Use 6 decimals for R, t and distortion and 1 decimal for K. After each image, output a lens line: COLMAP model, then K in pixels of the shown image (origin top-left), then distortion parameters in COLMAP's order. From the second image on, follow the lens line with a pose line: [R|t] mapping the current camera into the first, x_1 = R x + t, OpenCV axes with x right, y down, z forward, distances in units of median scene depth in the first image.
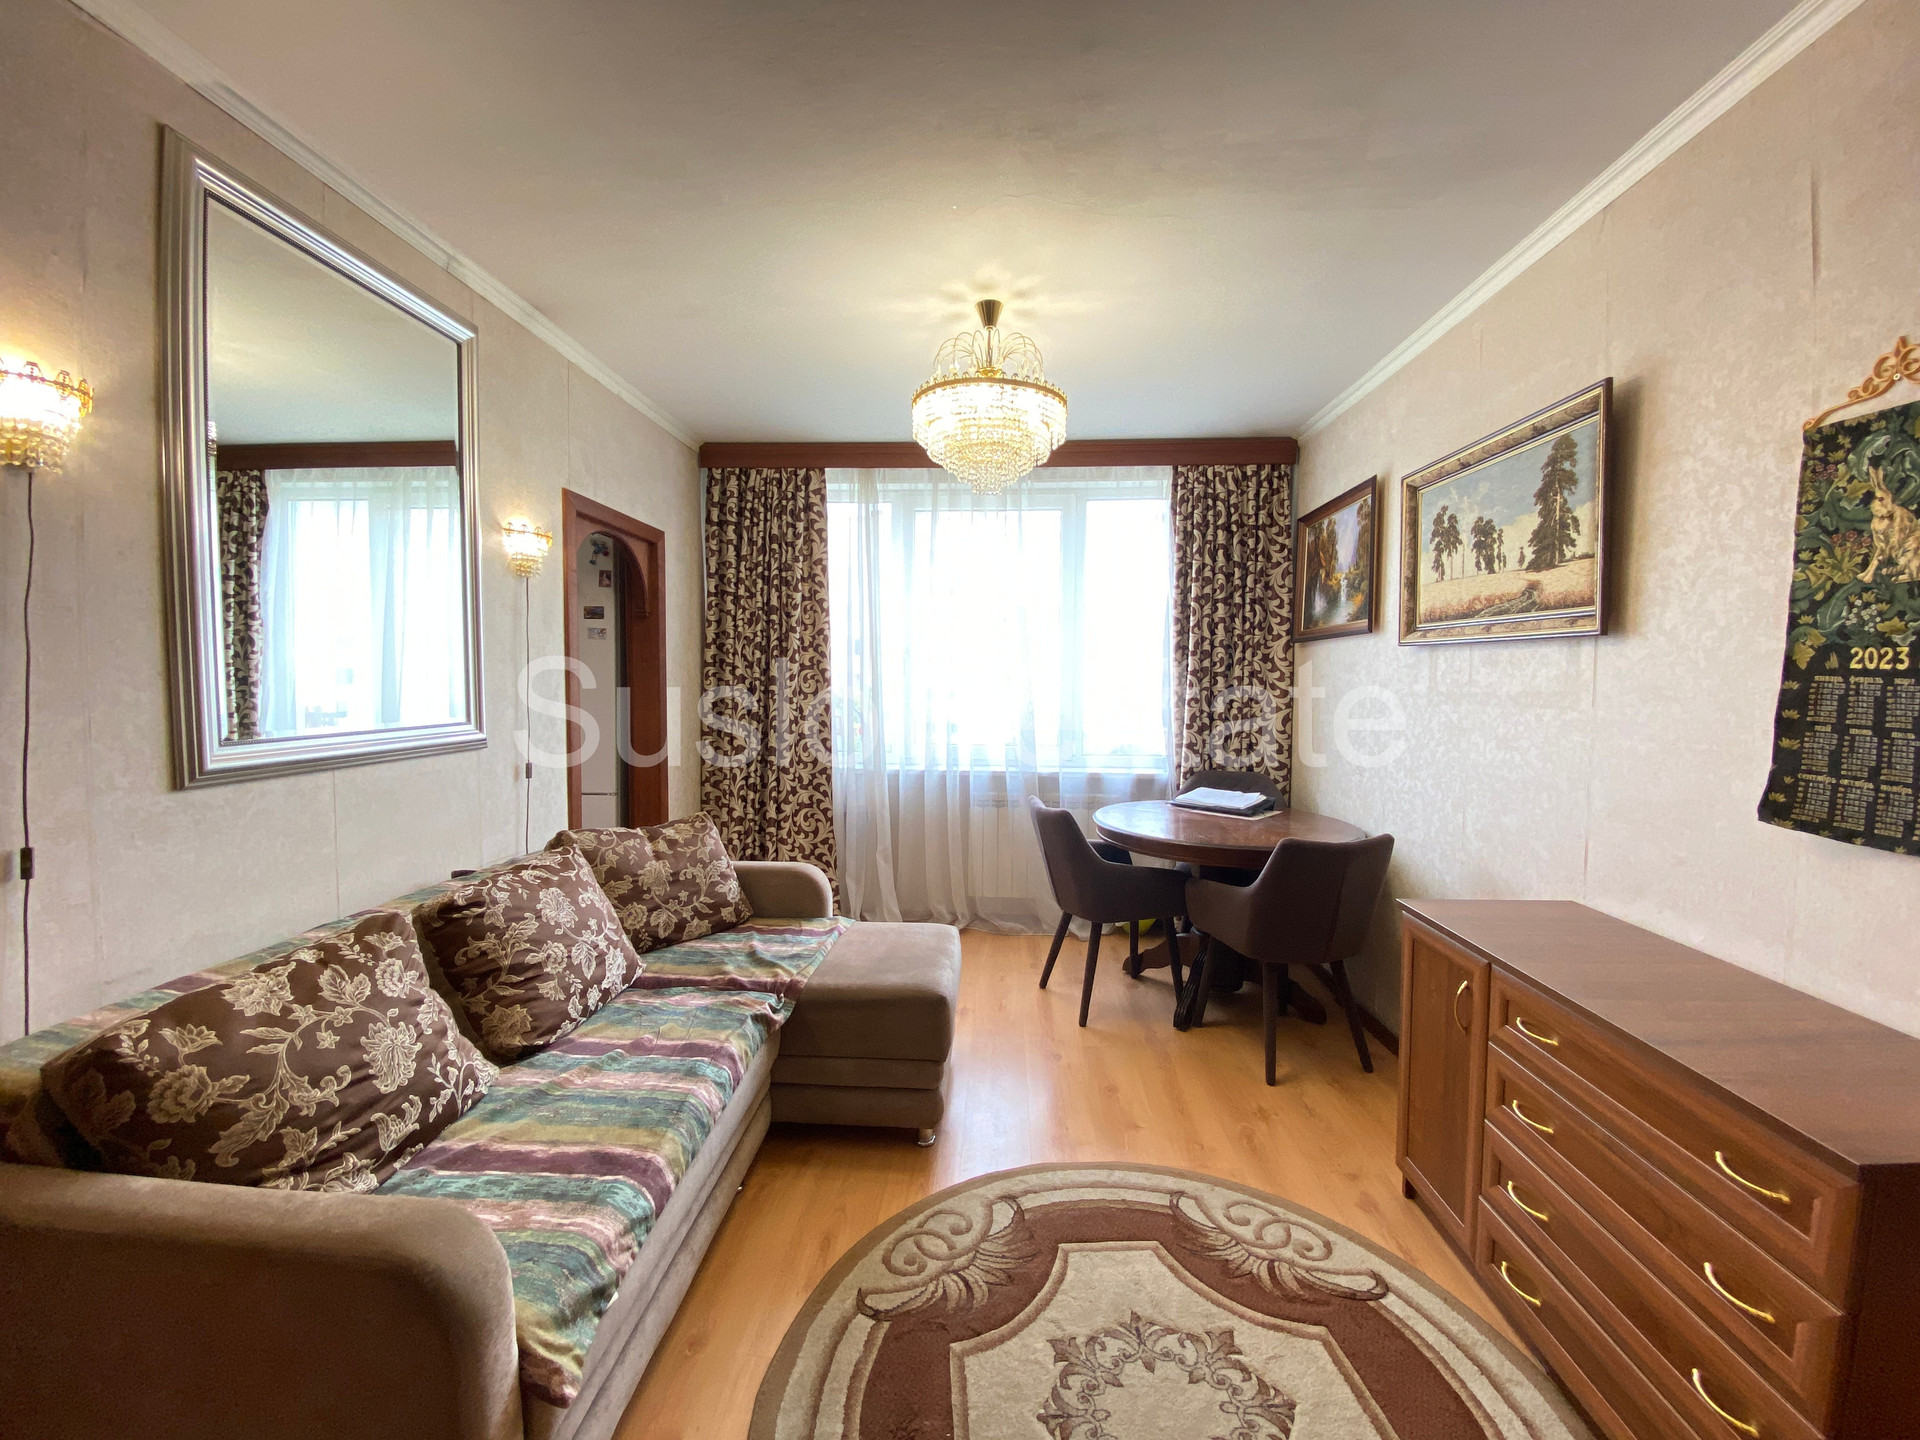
lens RADIAL K [[792.8, 0, 976.9], [0, 792.8, 719.8], [0, 0, 1]] dist [0.009444, -0.014365]
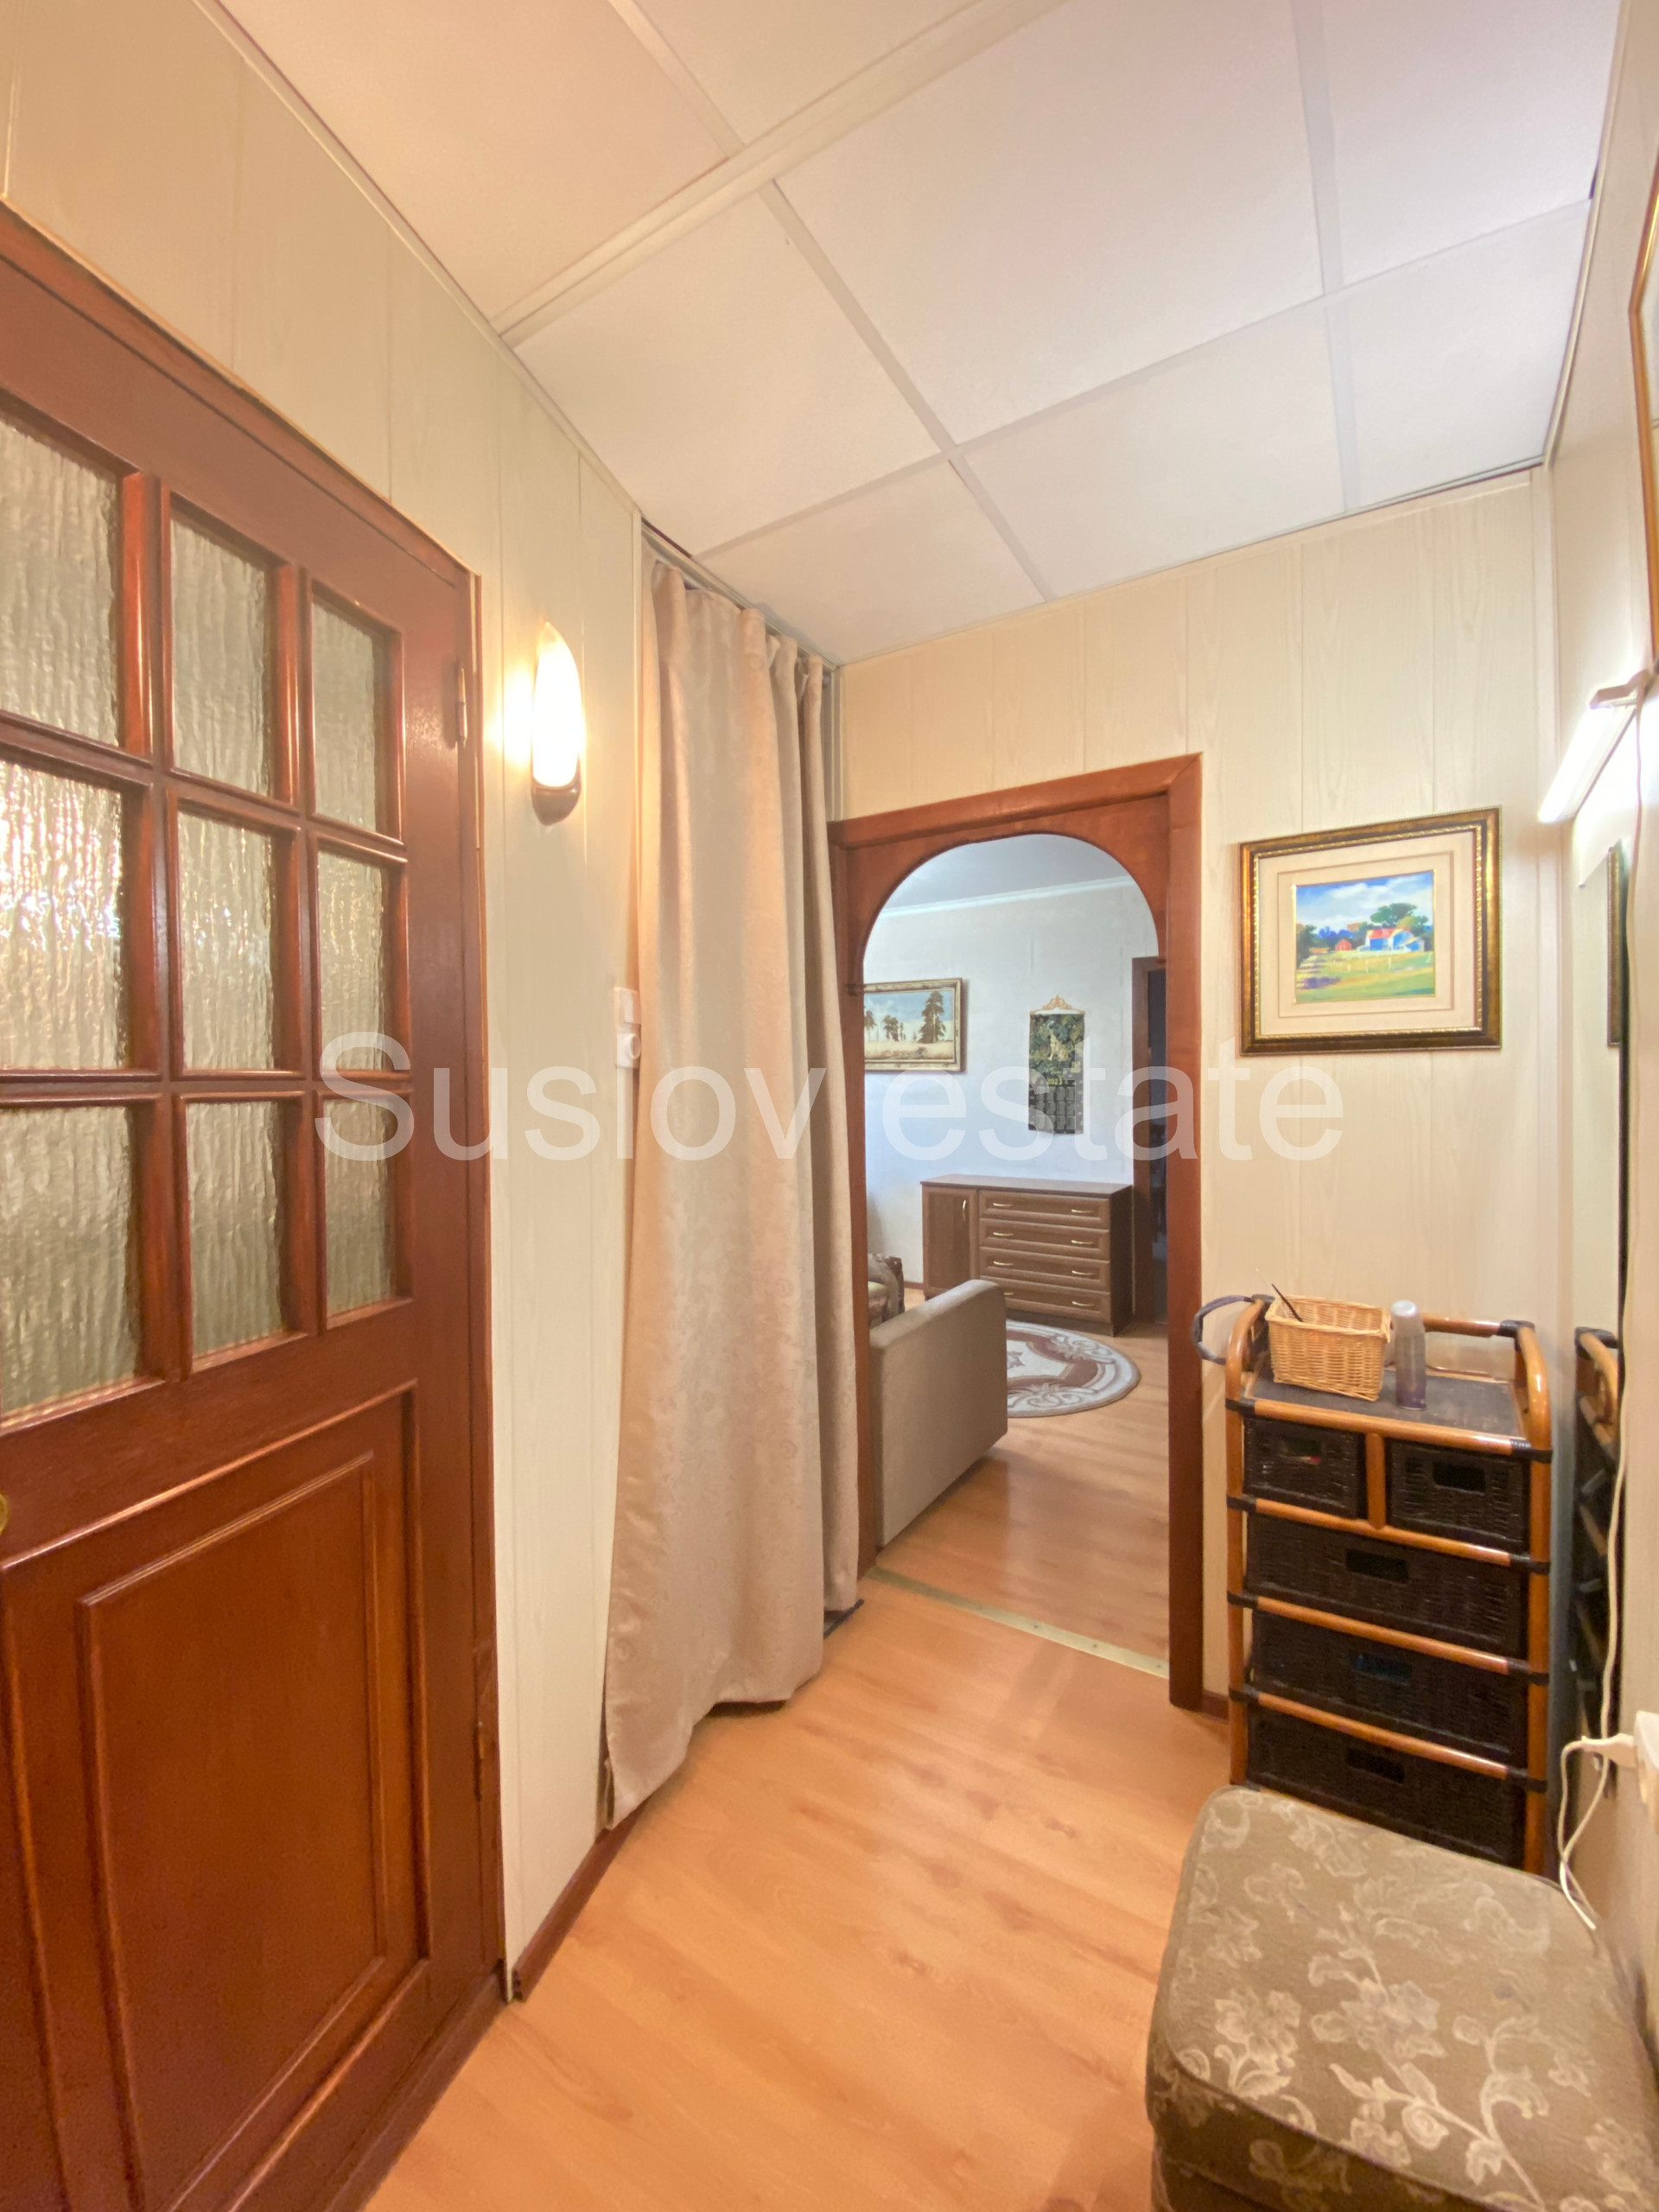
lens RADIAL K [[913.4, 0, 814.8], [0, 913.4, 1104.7], [0, 0, 1]] dist [0.009444, -0.014365]
pose [[0.539430, -0.008919, 0.841983, -1.605397], [0.042777, 0.998943, -0.016824, 0.027517], [-0.840943, 0.045092, 0.539242, -0.187875]]
